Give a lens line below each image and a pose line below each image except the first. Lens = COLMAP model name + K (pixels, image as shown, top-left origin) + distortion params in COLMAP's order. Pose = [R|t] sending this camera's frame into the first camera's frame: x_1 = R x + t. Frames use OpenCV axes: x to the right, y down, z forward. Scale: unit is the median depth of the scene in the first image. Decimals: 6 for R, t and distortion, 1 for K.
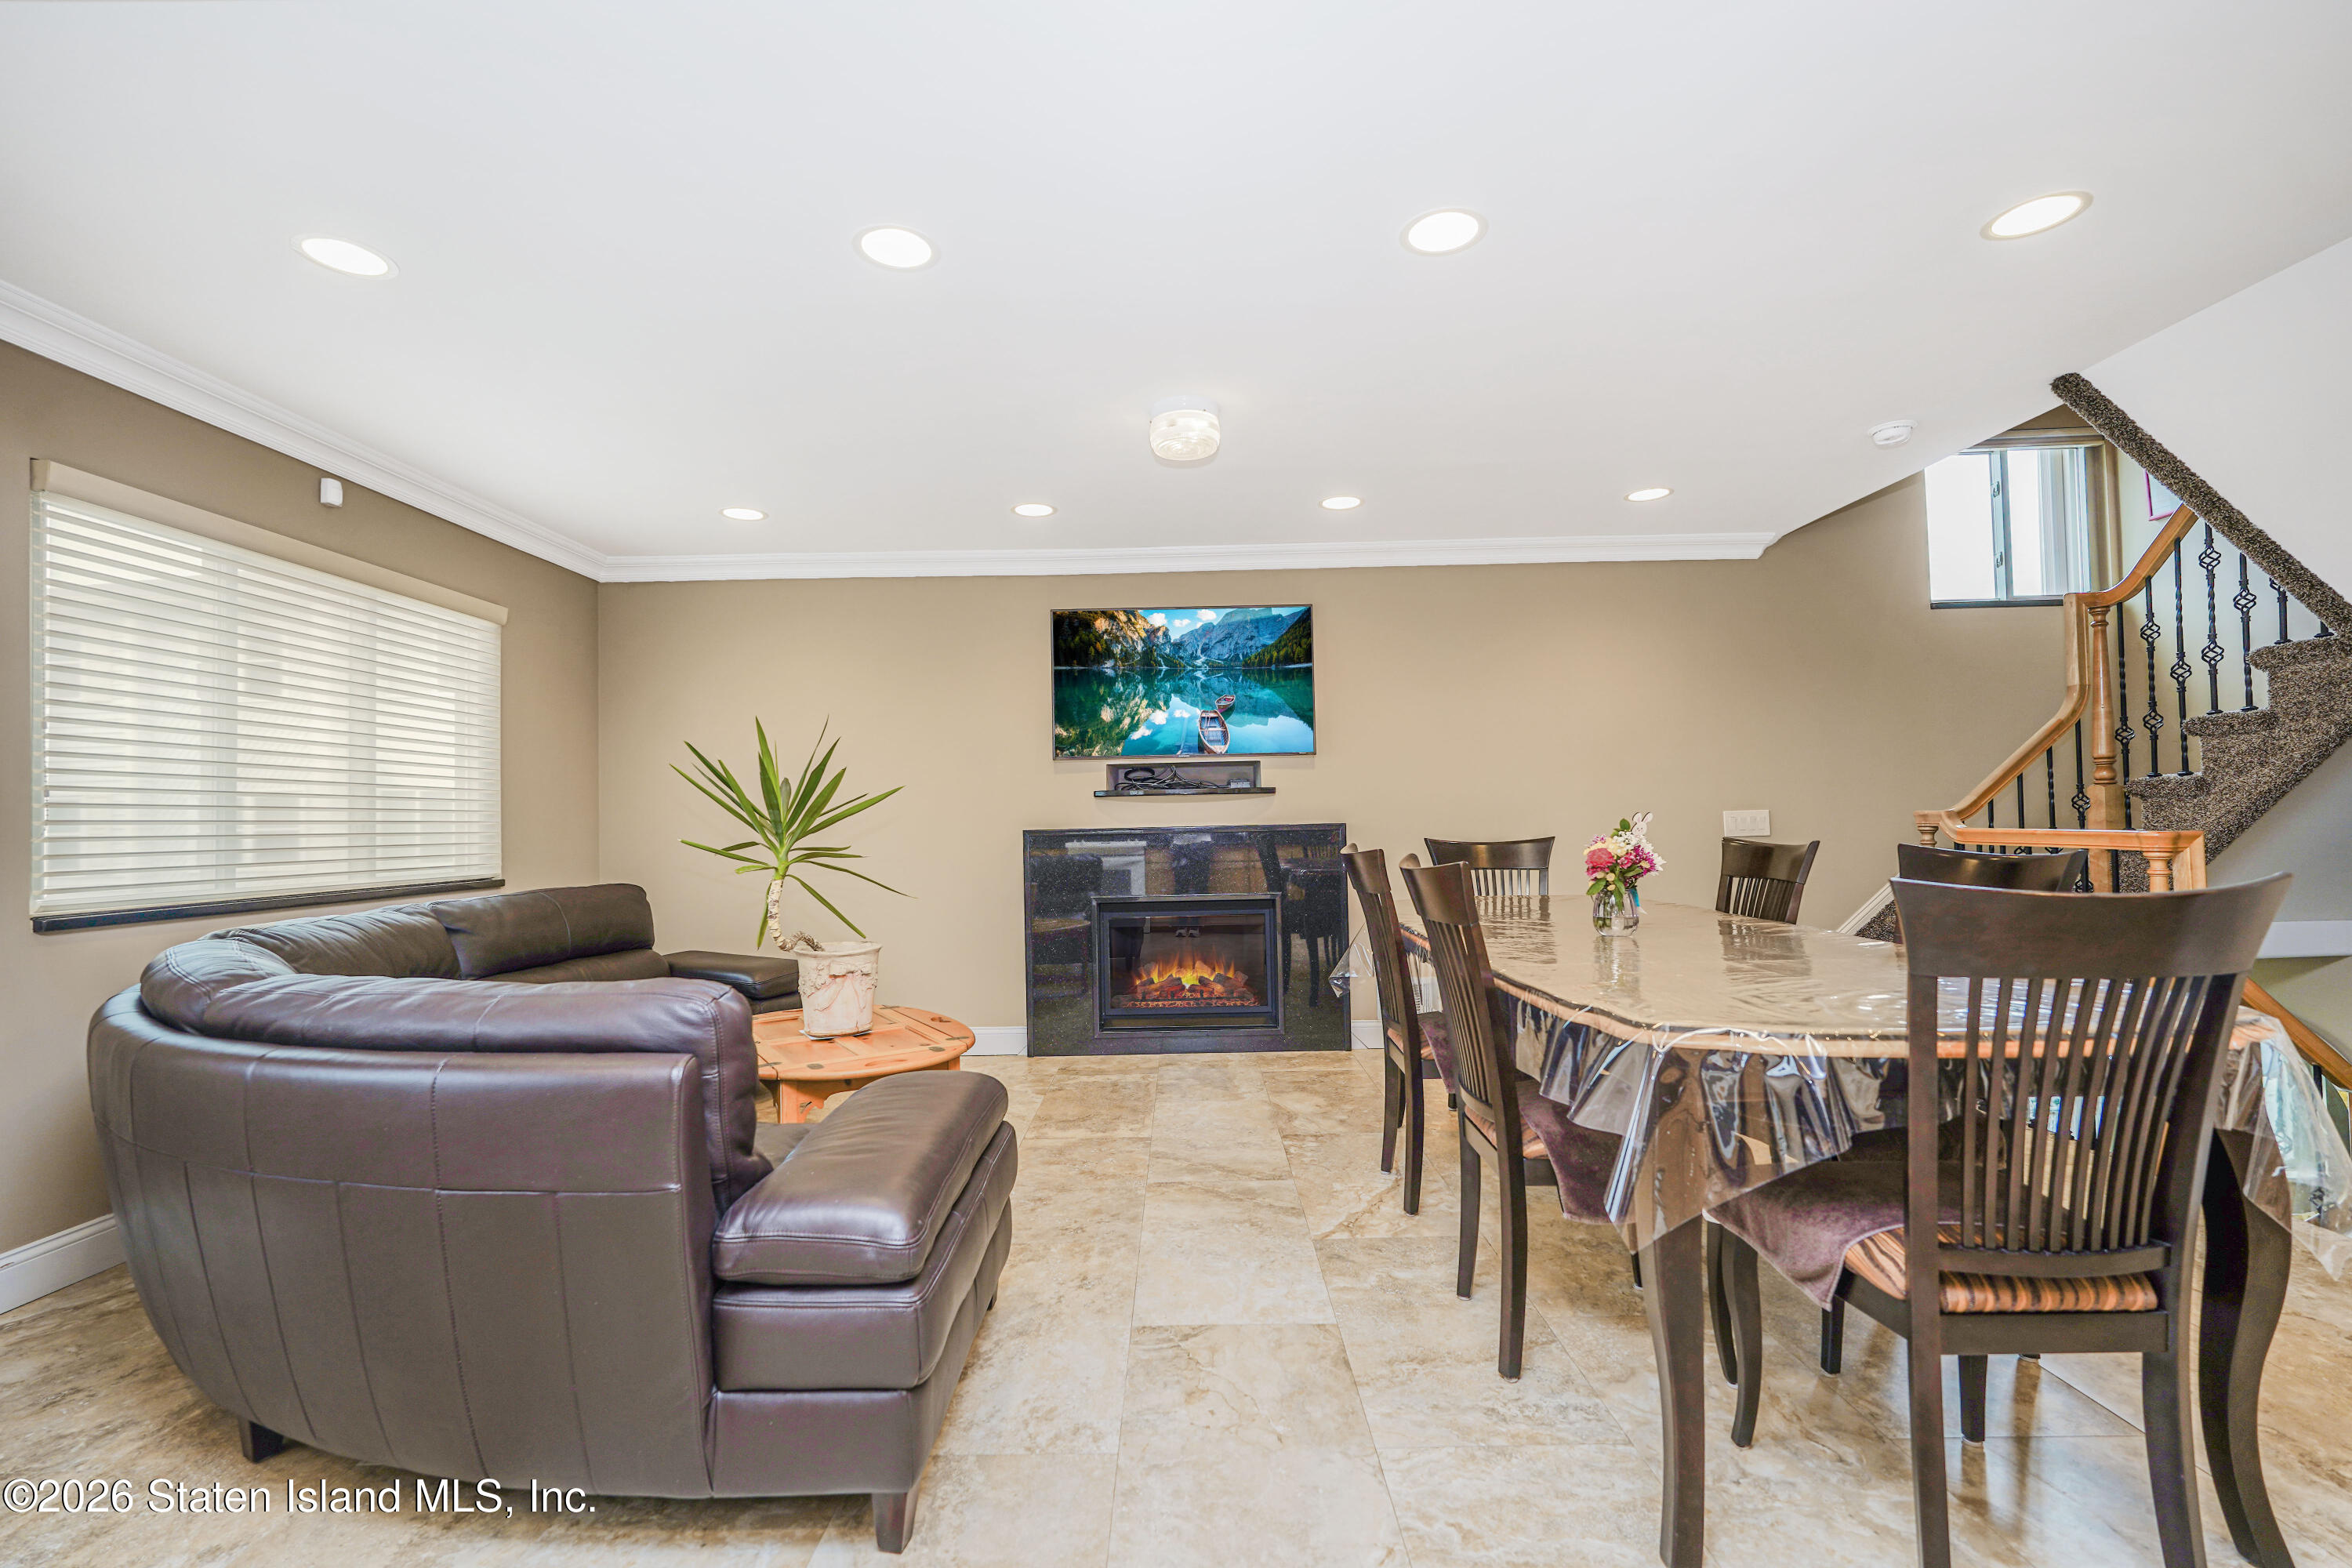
lens RADIAL K [[1046.3, 0, 1173.0], [0, 1046.3, 791.7], [0, 0, 1]] dist [-0.017137, 0.010641]
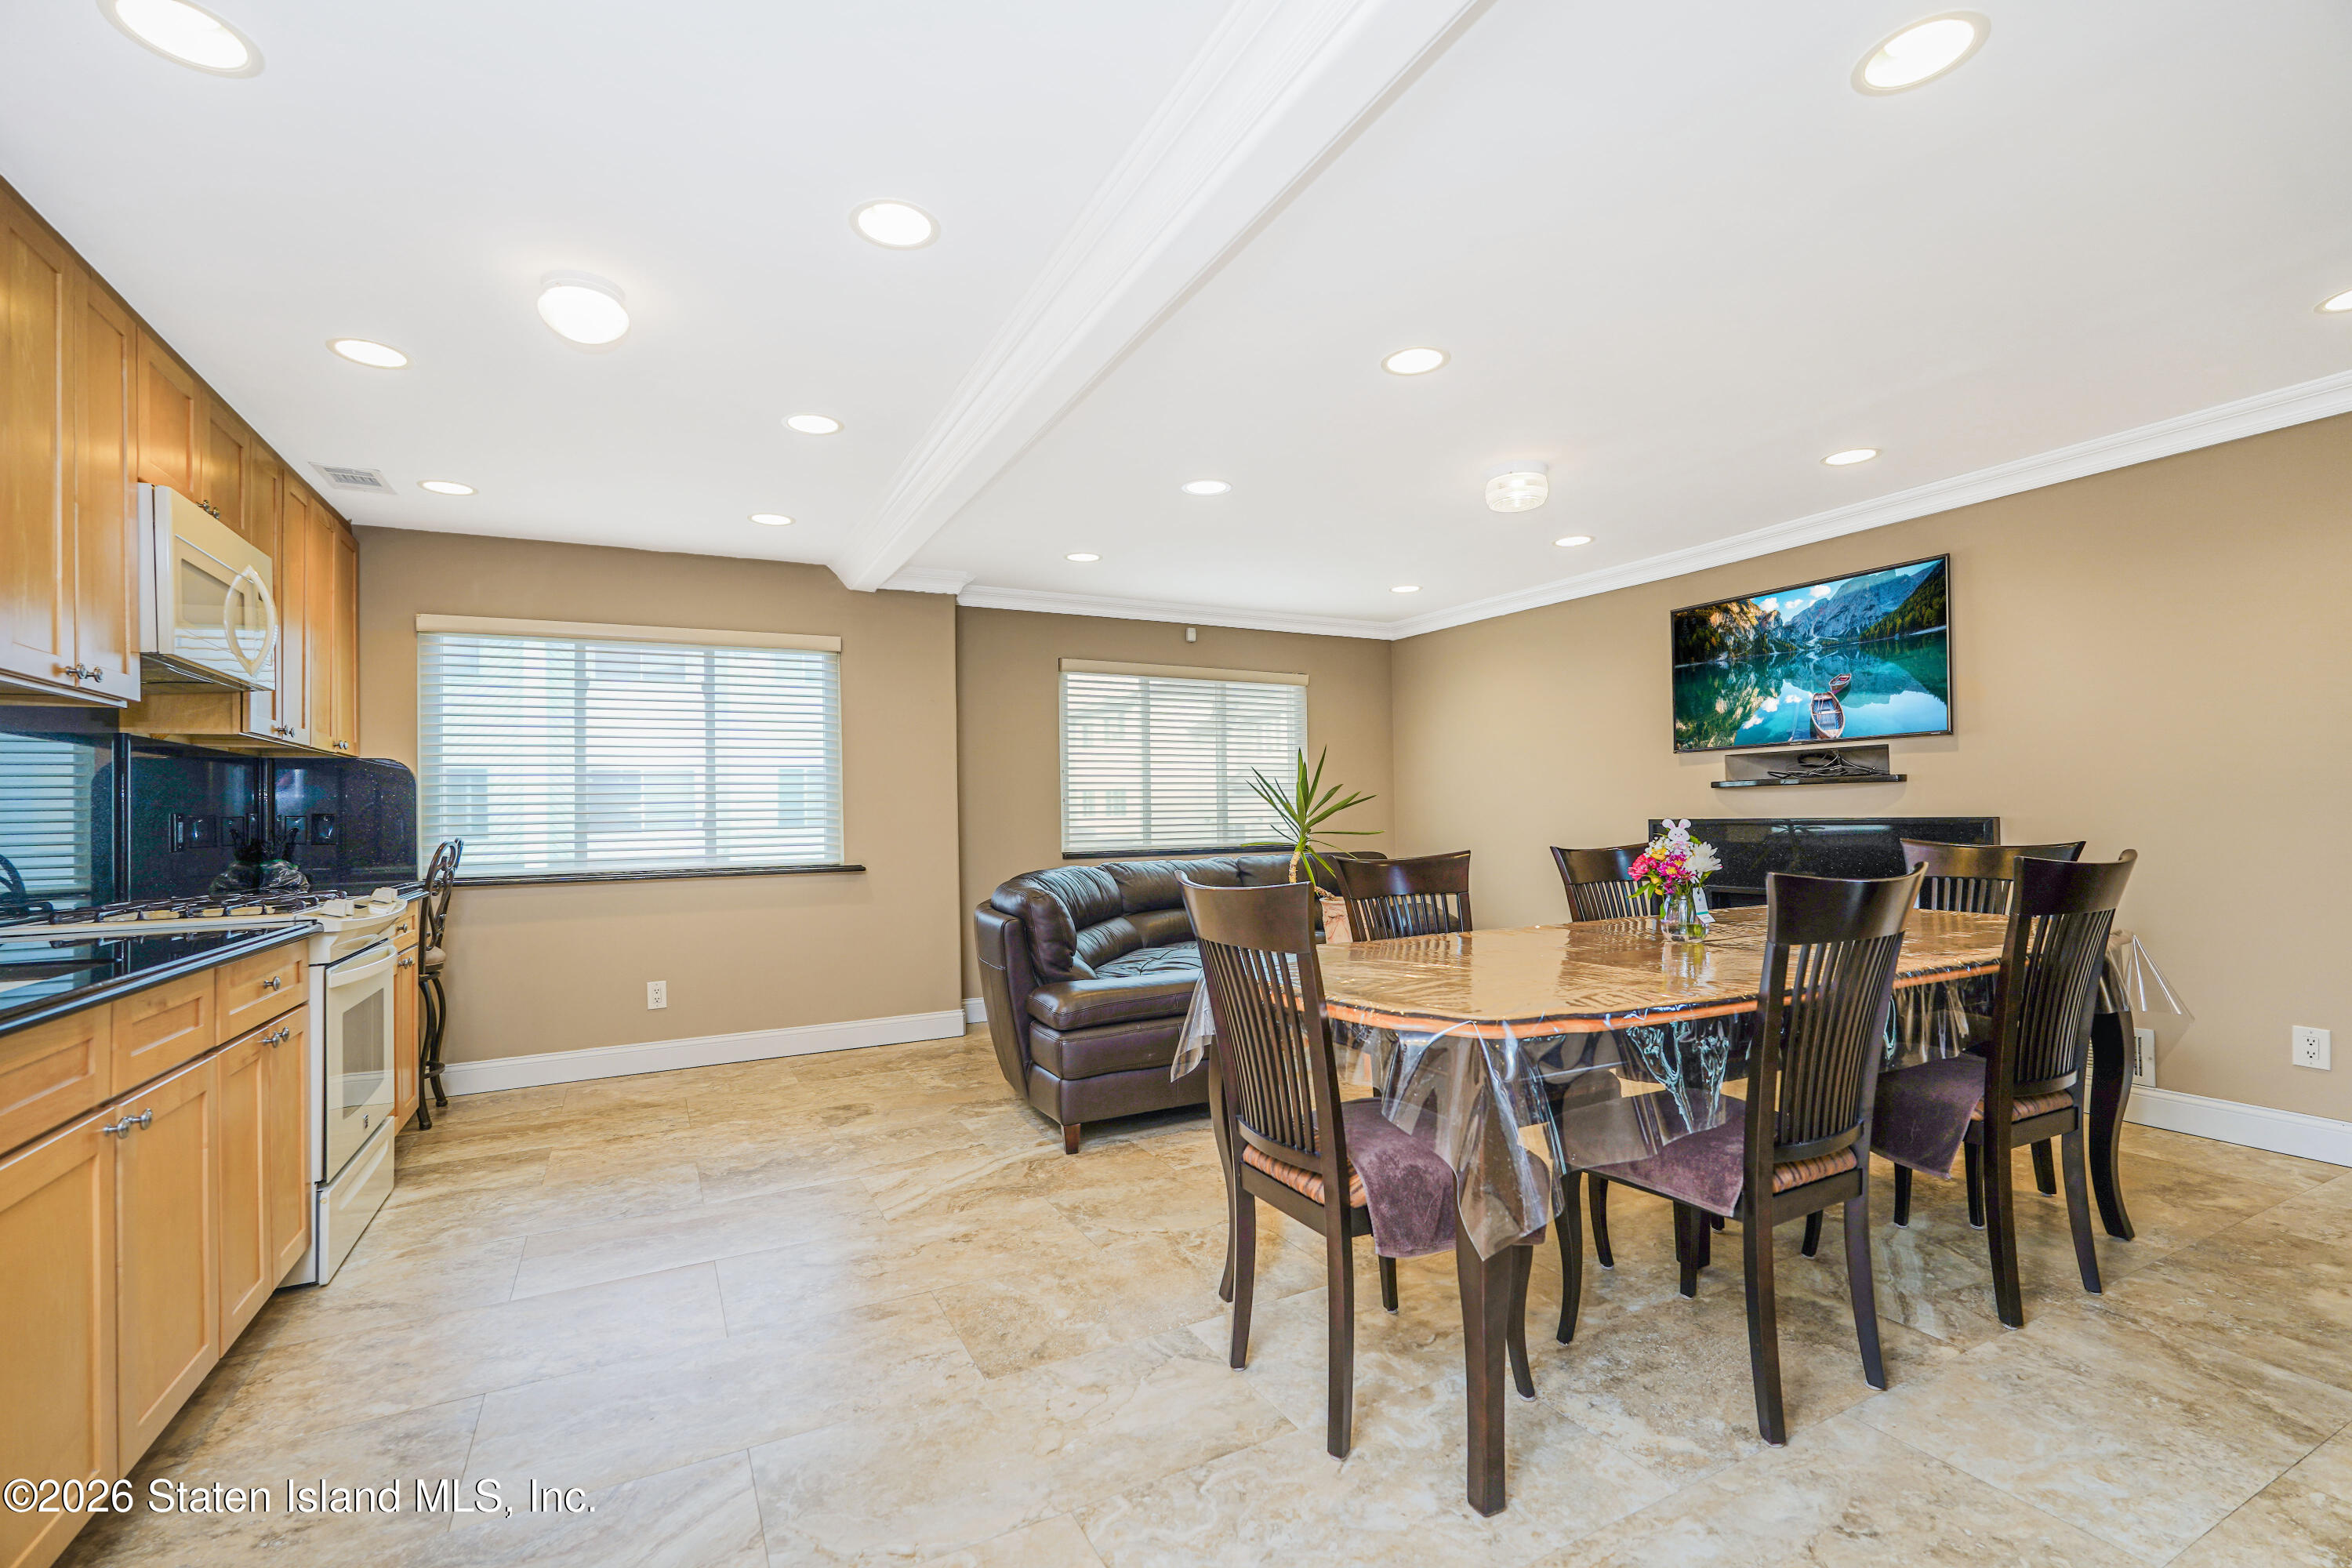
lens RADIAL K [[1046.3, 0, 1179.7], [0, 1046.3, 790.1], [0, 0, 1]] dist [-0.017137, 0.010641]
pose [[0.467919, -0.009373, -0.883721, 0.582131], [0.029754, 0.999544, 0.005153, -0.013675], [0.883270, -0.028705, 0.467985, 0.063232]]
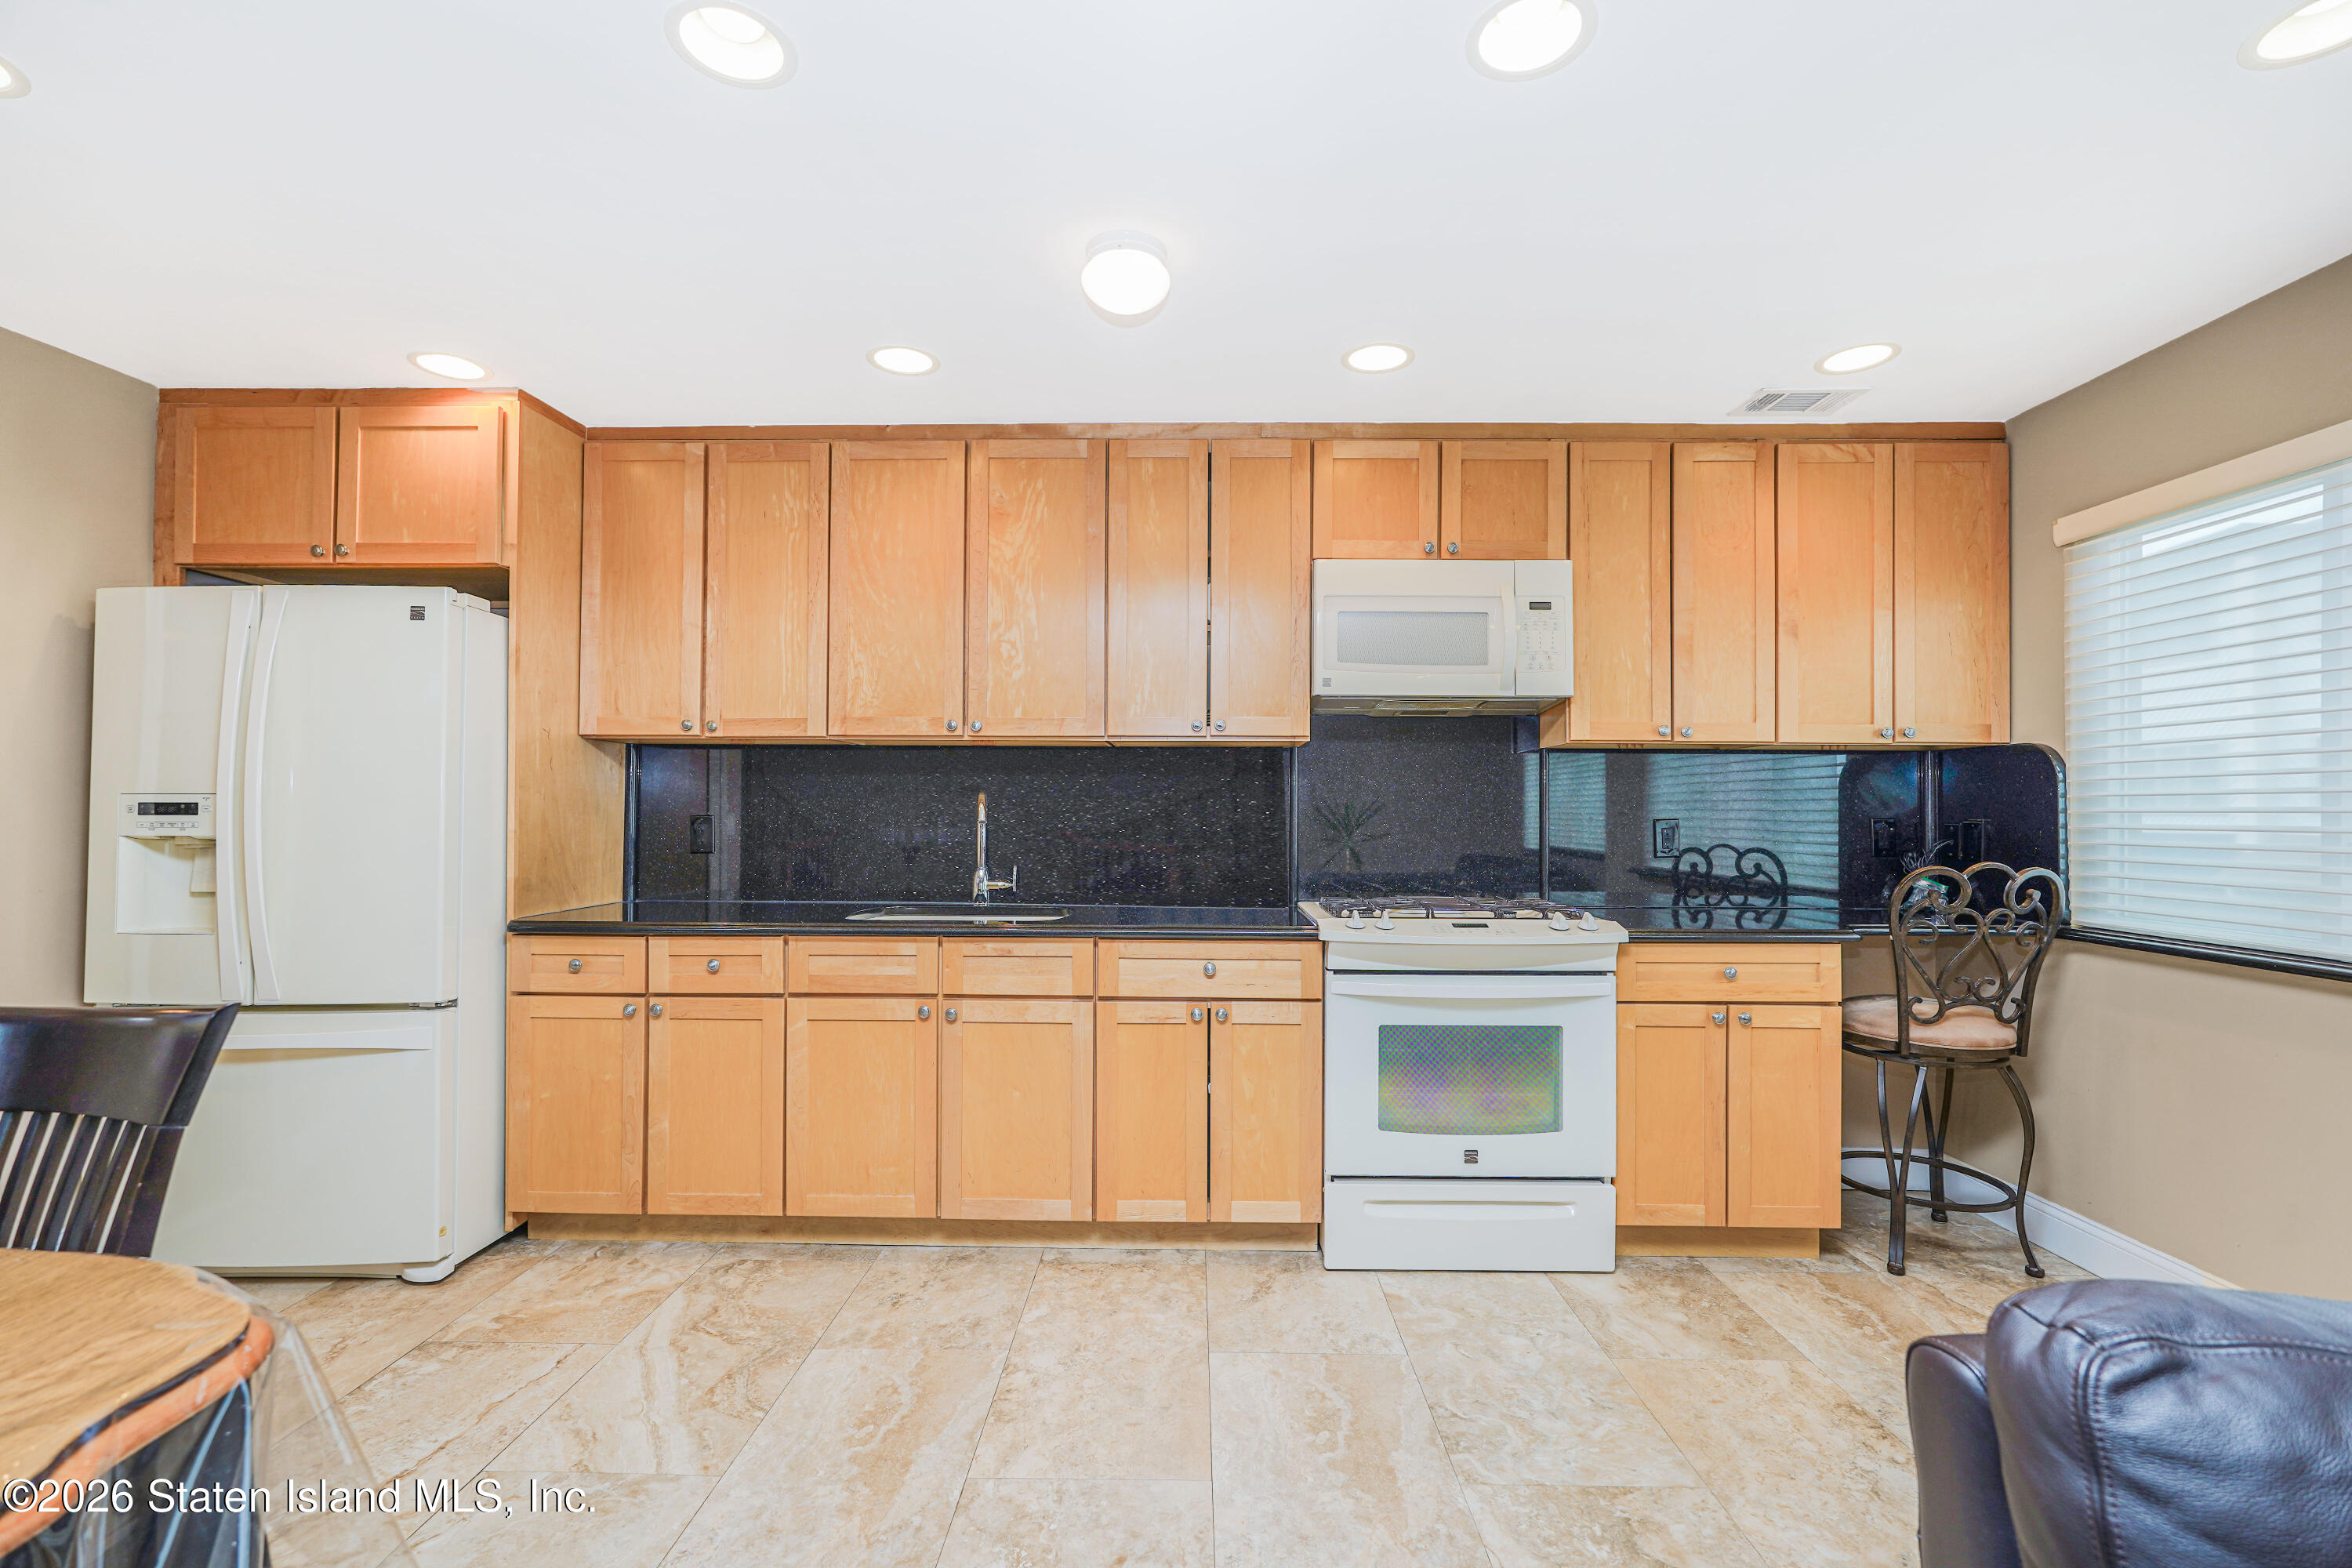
lens RADIAL K [[1046.3, 0, 1182.1], [0, 1046.3, 777.8], [0, 0, 1]] dist [-0.017137, 0.010641]
pose [[-0.999834, 0.014195, 0.011450, -0.018567], [0.013627, 0.998745, -0.048185, -0.012542], [-0.012120, -0.048021, -0.998773, 0.496395]]
